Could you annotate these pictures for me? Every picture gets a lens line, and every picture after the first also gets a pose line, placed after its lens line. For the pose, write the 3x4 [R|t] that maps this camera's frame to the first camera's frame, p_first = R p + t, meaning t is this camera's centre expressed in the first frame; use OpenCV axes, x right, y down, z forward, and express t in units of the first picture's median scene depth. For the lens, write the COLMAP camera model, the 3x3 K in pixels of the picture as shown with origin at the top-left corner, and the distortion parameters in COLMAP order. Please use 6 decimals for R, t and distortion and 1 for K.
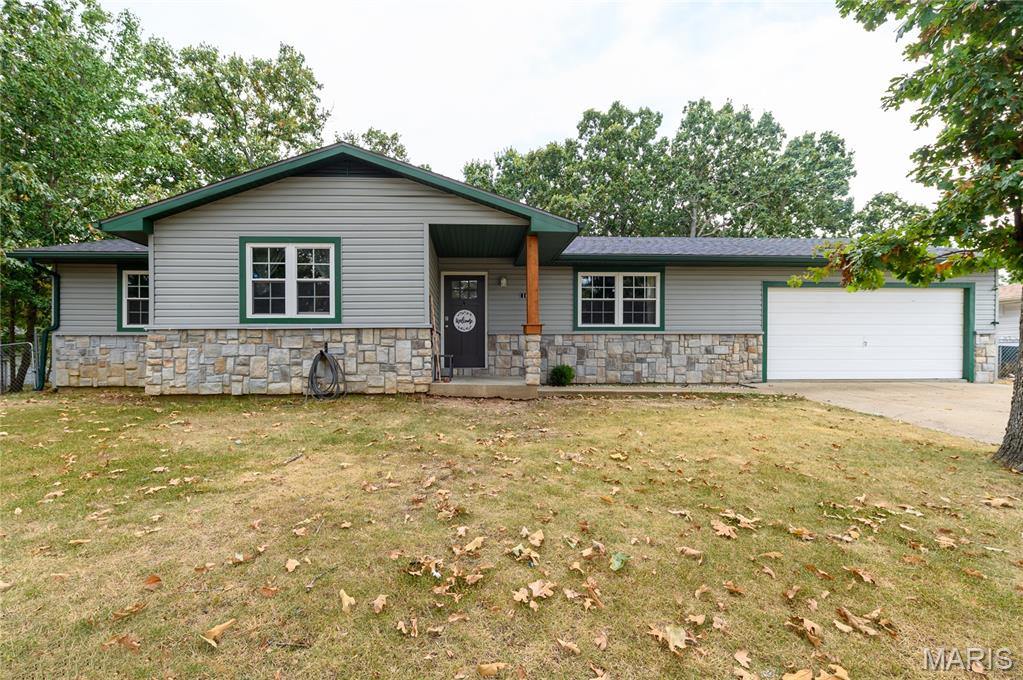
lens RADIAL K [[448.4, 0, 489.5], [0, 448.4, 358.5], [0, 0, 1]] dist [-0.002833, -0.000234]
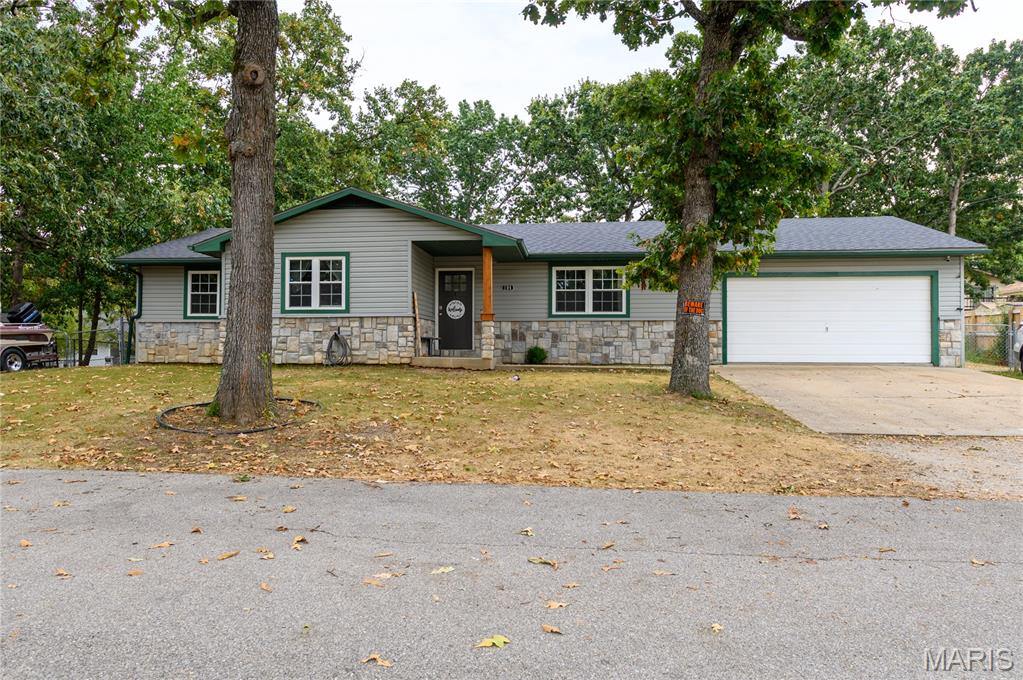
lens RADIAL K [[707.8, 0, 511.5], [0, 707.8, 340.0], [0, 0, 1]] dist [0.004847, 0.000601]
pose [[0.990037, 0.002207, -0.140787, 0.348577], [-0.006094, 0.999612, -0.027182, 0.044776], [0.140673, 0.027770, 0.989667, -0.805613]]
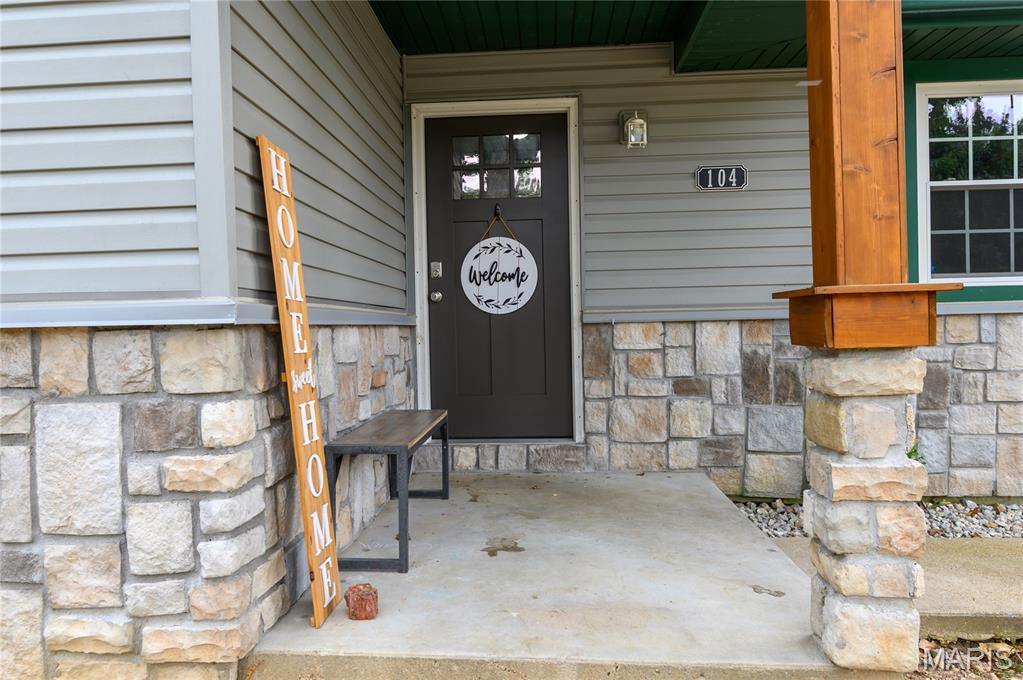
lens RADIAL K [[707.8, 0, 511.5], [0, 707.8, 340.0], [0, 0, 1]] dist [0.004847, 0.000601]
pose [[0.994646, -0.016154, -0.102069, -0.002556], [0.016922, 0.999835, 0.006662, -0.045923], [0.101944, -0.008354, 0.994755, 0.552267]]
